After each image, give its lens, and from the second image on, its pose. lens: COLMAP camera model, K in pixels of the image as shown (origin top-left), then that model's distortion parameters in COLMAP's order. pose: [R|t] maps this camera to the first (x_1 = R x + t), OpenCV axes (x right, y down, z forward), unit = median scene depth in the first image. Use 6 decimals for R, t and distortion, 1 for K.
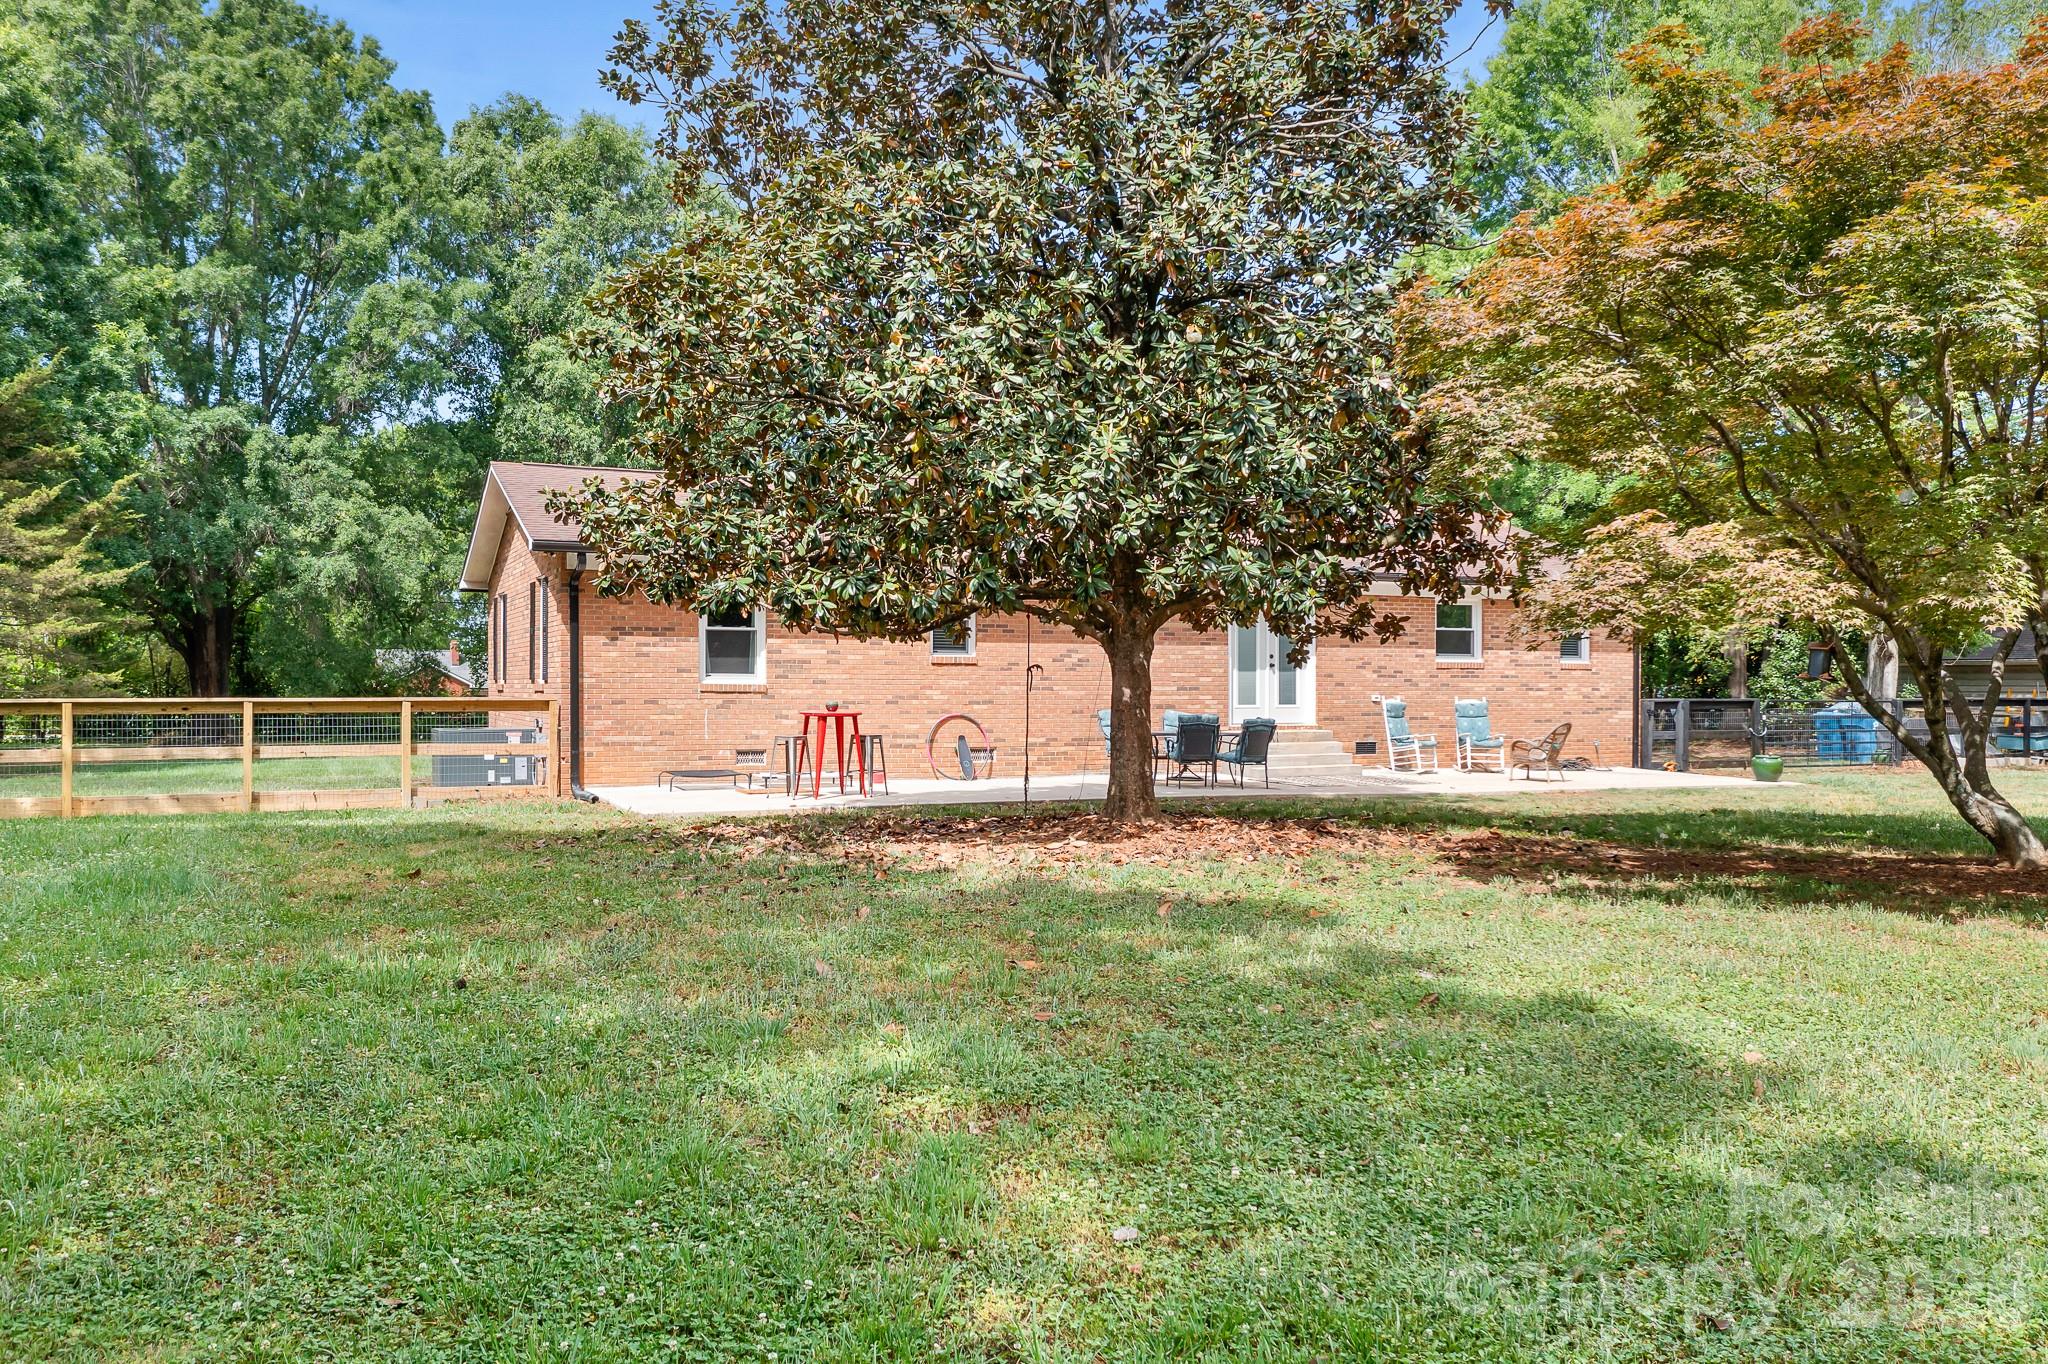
lens RADIAL K [[1595.9, 0, 1011.9], [0, 1595.9, 681.7], [0, 0, 1]] dist [-0.001857, 0.002836]
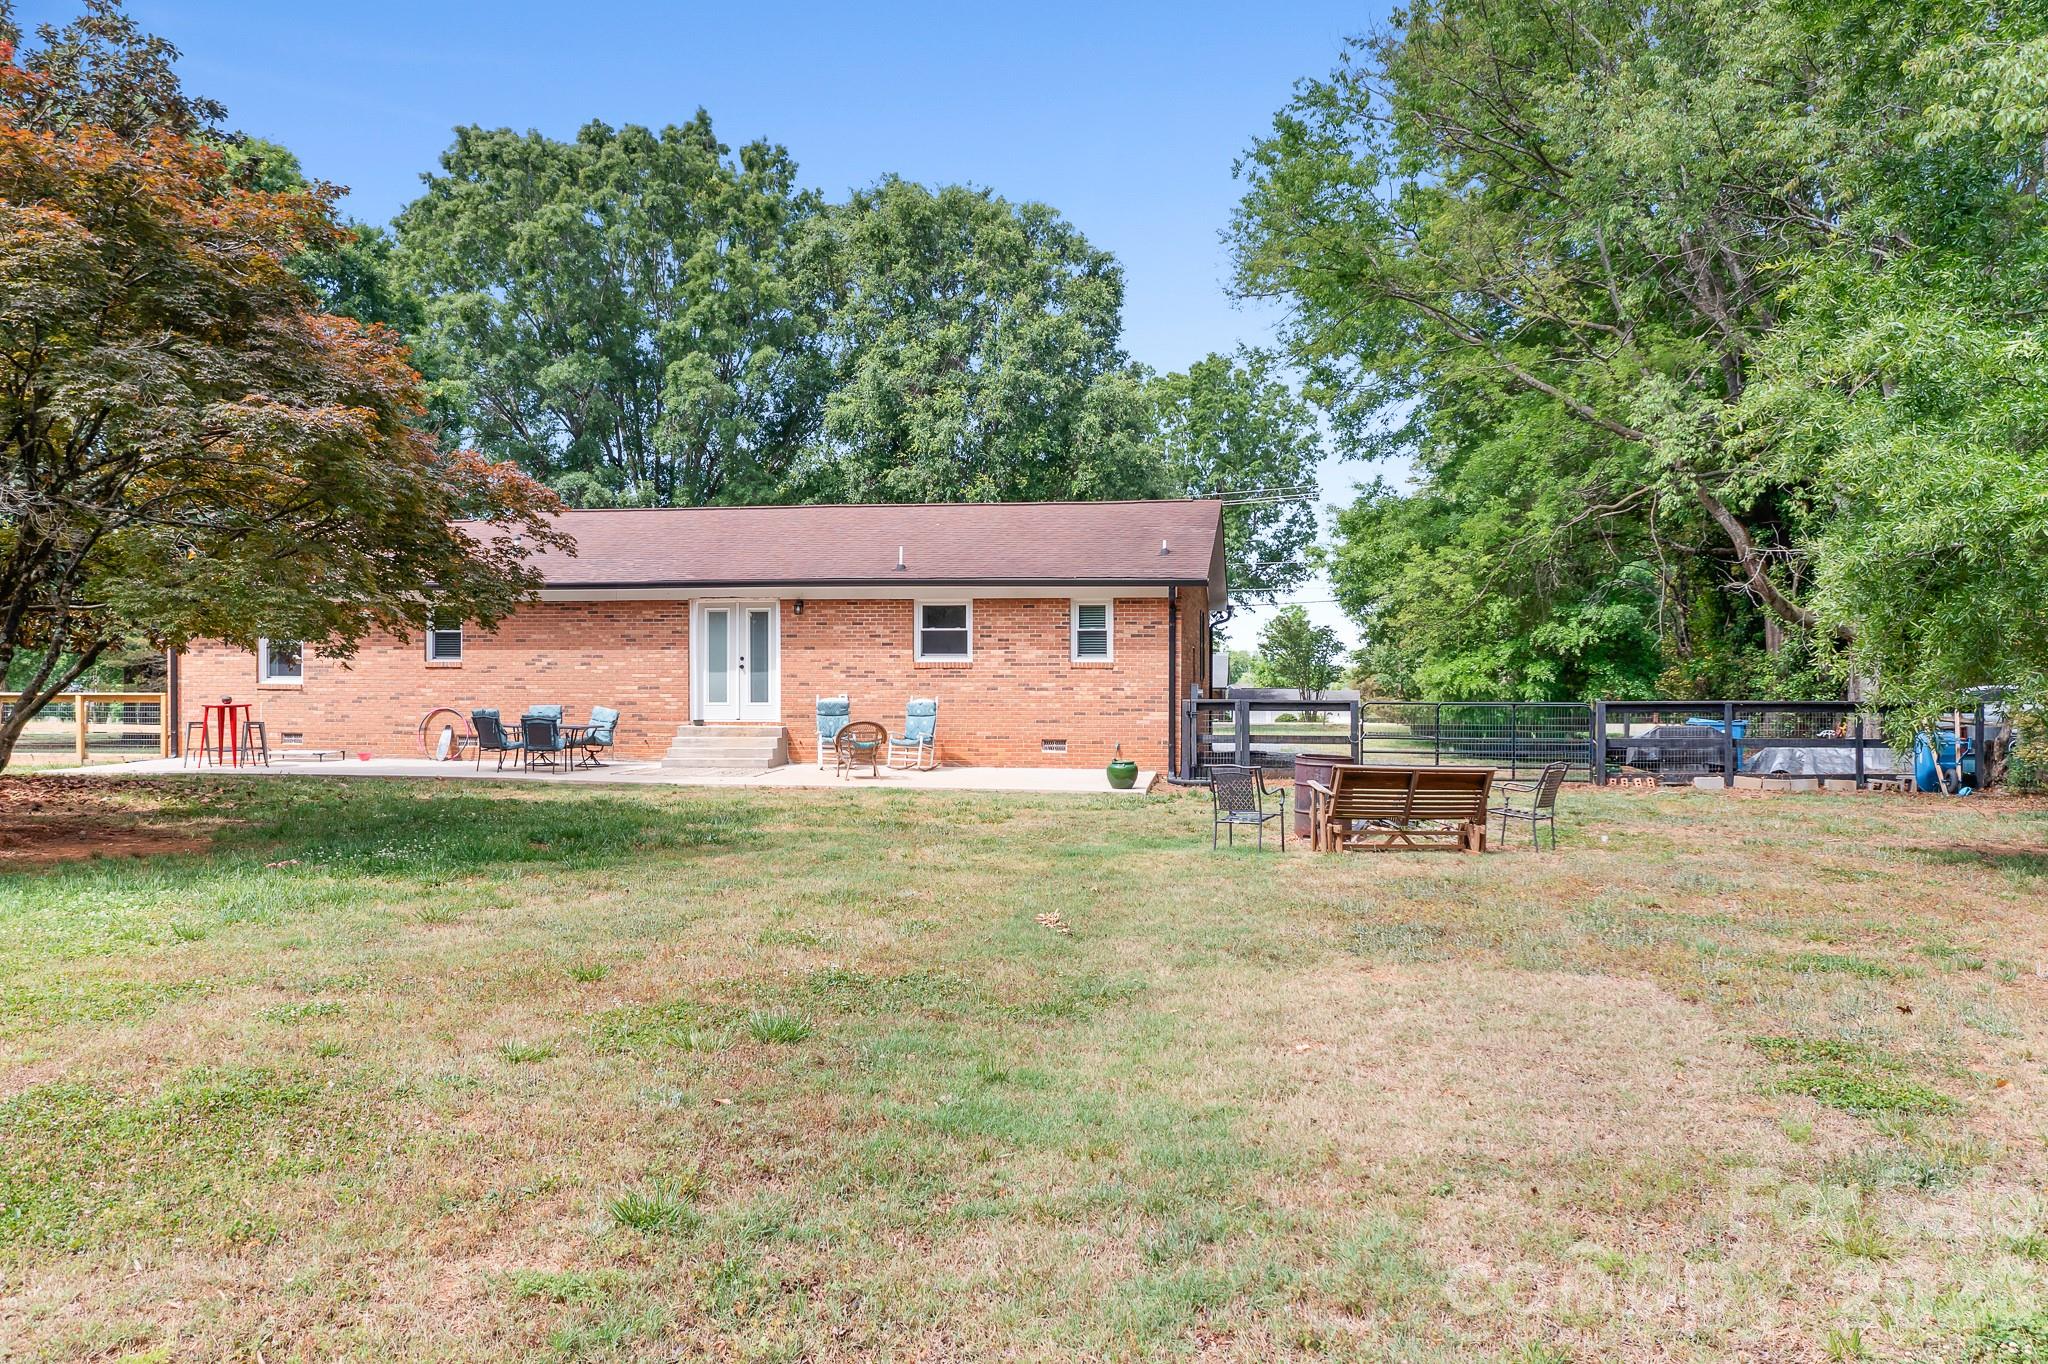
lens RADIAL K [[1730.2, 0, 916.3], [0, 1730.2, 677.5], [0, 0, 1]] dist [-0.006072, -0.000380]
pose [[0.813936, -0.000017, -0.580955, 1.549816], [0.002145, 0.999993, 0.002975, -0.009656], [0.580951, -0.003668, 0.813931, 0.165717]]
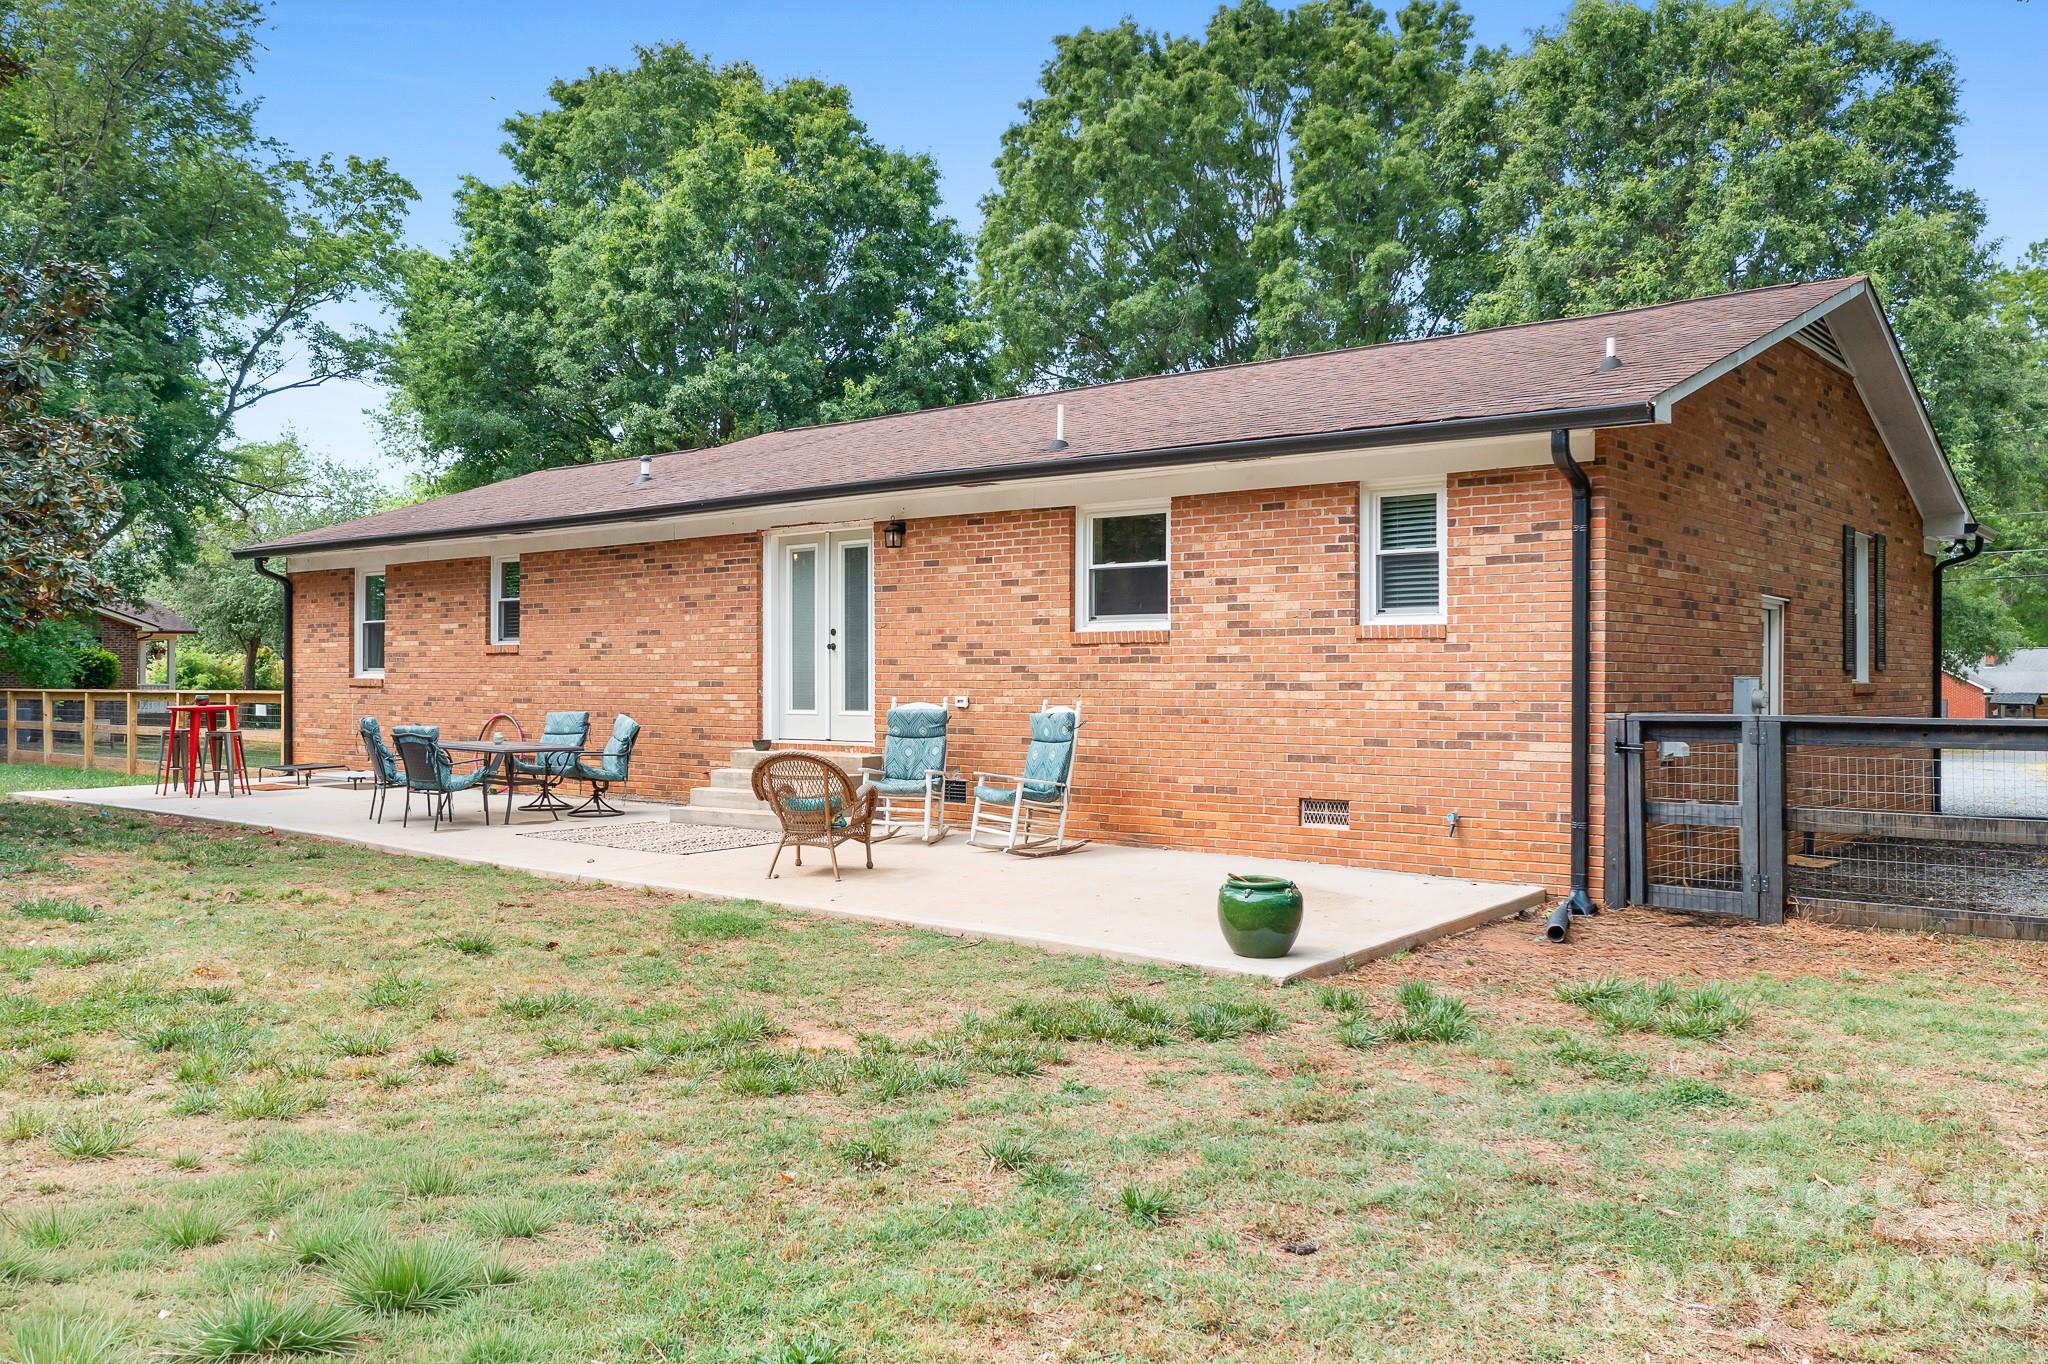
lens RADIAL K [[1595.9, 0, 1011.9], [0, 1595.9, 681.7], [0, 0, 1]] dist [-0.001857, 0.002836]
pose [[0.428732, -0.001109, -0.903431, 1.220609], [0.001905, 0.999998, -0.000323, 0.006307], [0.903430, -0.001583, 0.428733, 1.300564]]
